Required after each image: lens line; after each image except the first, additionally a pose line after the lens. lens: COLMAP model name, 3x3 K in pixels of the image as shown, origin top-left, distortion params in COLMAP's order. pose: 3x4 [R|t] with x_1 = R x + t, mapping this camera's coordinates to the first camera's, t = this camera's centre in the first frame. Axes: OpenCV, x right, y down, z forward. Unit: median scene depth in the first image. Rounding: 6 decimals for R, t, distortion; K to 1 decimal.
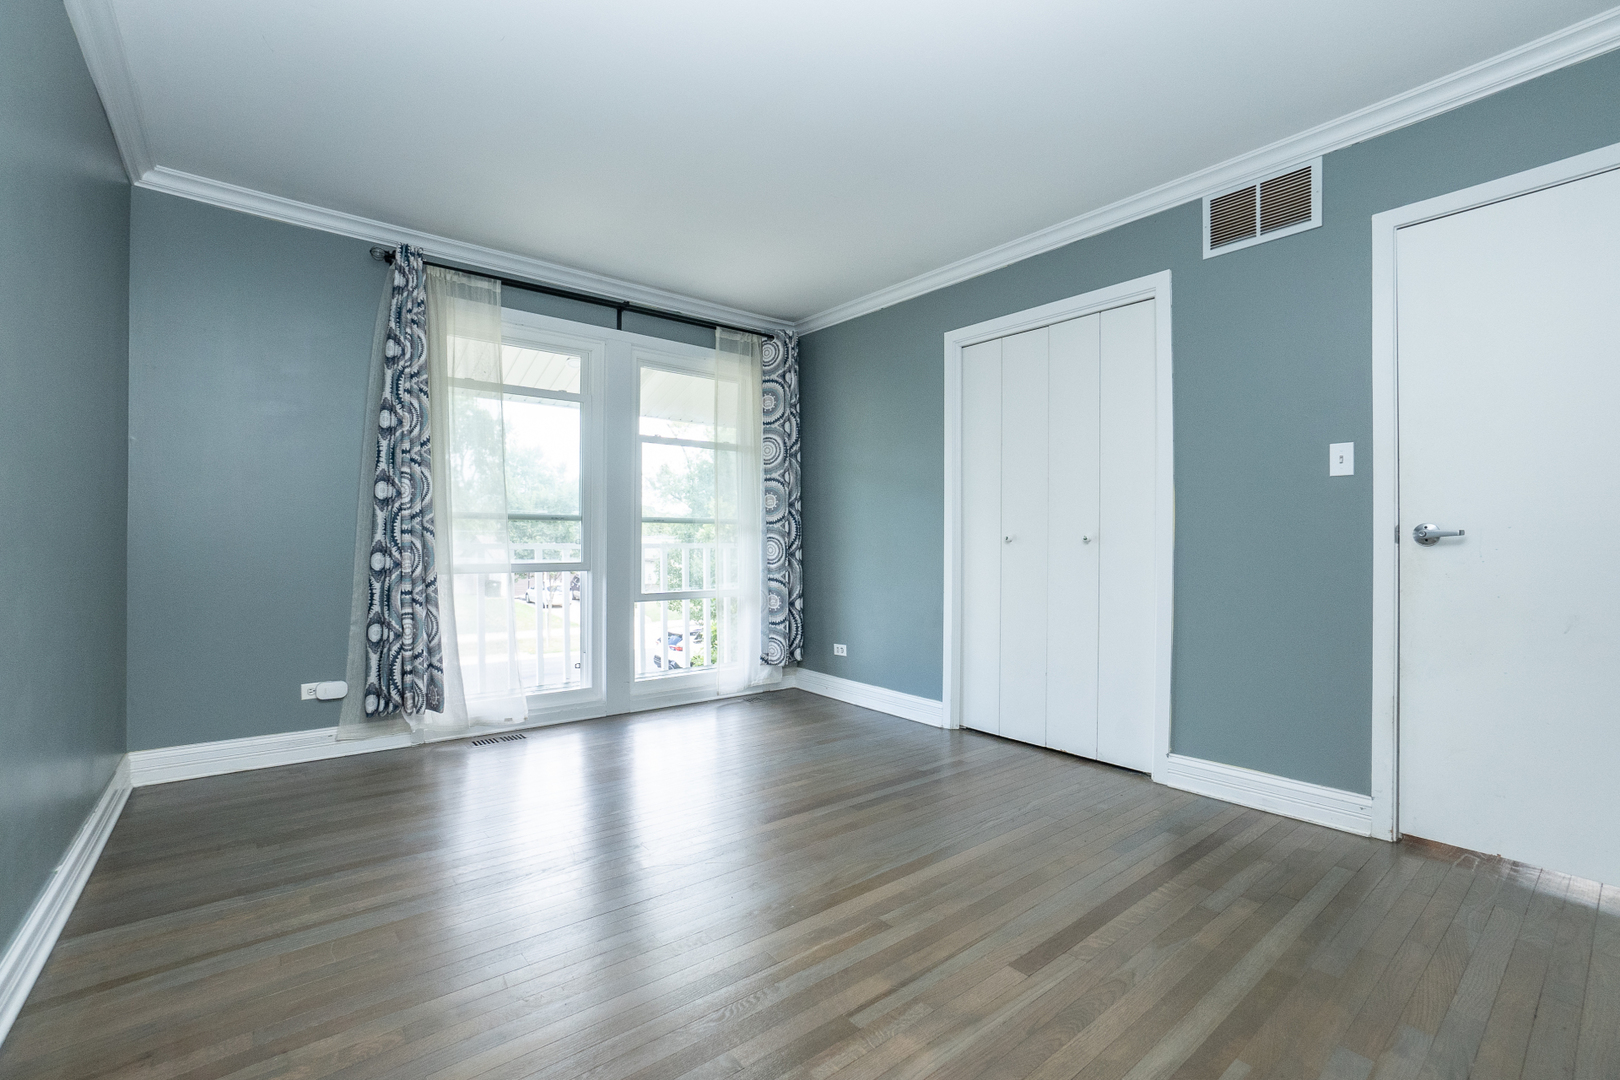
lens RADIAL K [[703.5, 0, 804.3], [0, 703.5, 546.2], [0, 0, 1]] dist [-0.033810, 0.004047]
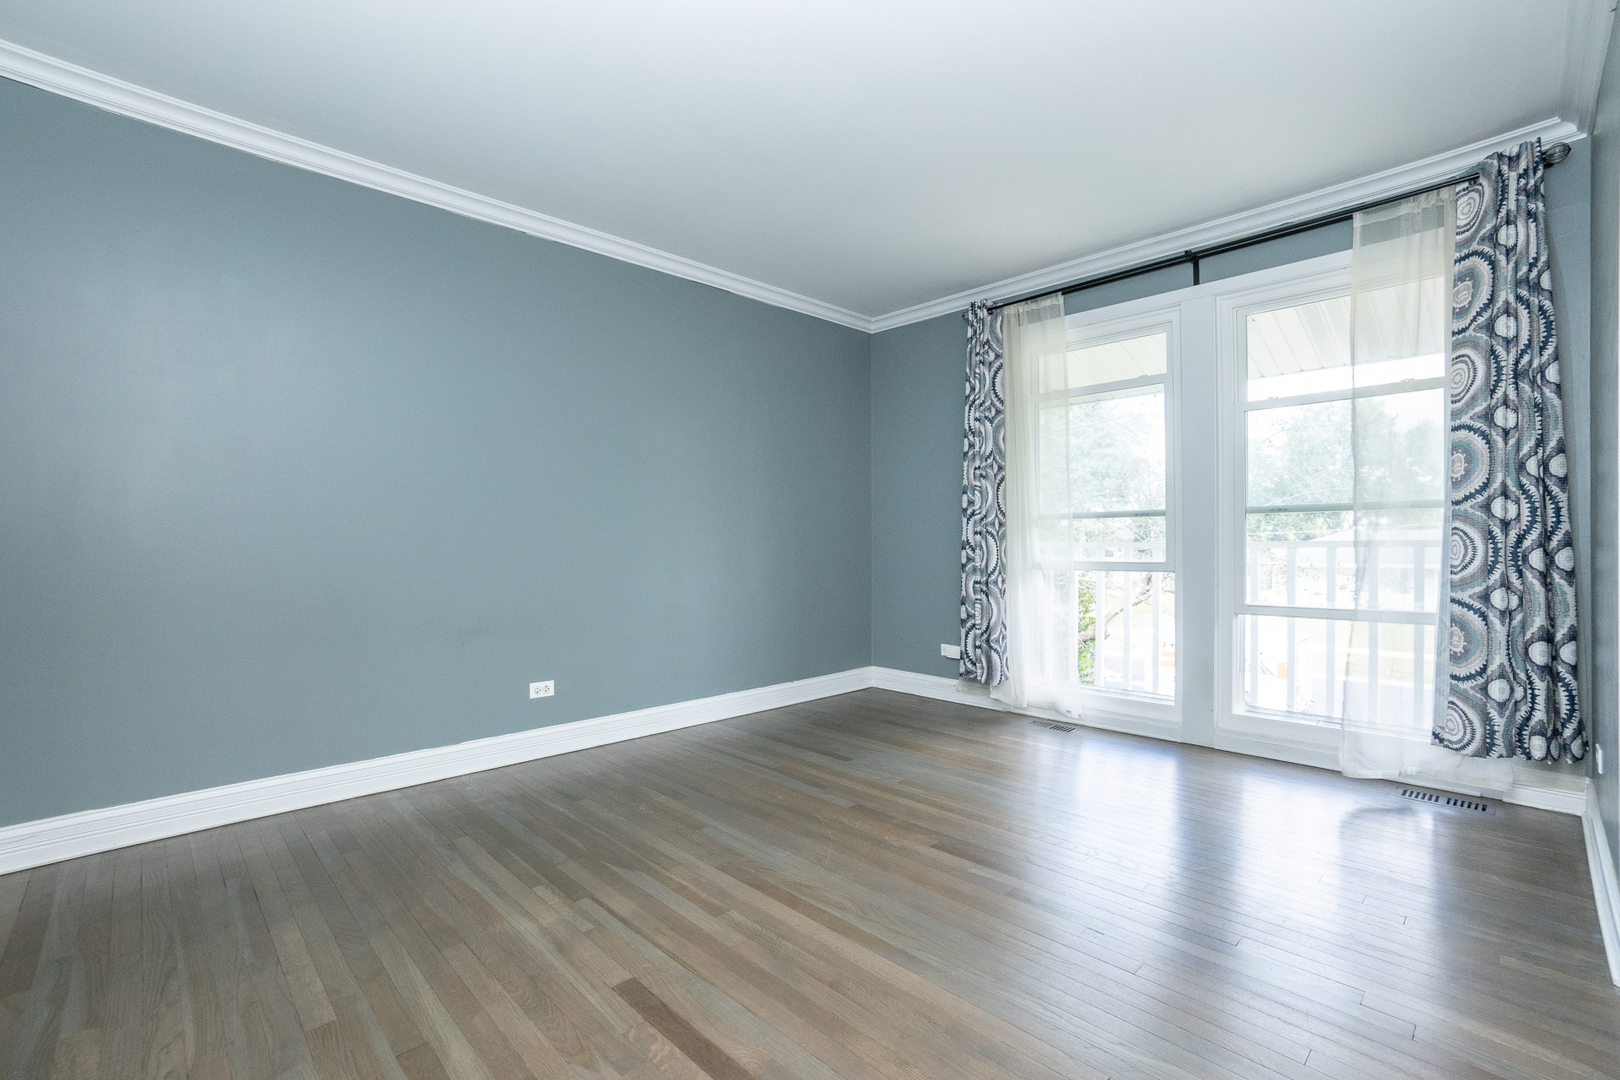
lens RADIAL K [[703.5, 0, 803.7], [0, 703.5, 542.9], [0, 0, 1]] dist [-0.033810, 0.004047]
pose [[0.094001, -0.006934, -0.995548, 0.581961], [-0.001790, 0.999973, -0.007134, 0.005343], [0.995571, 0.002452, 0.093986, 0.522391]]
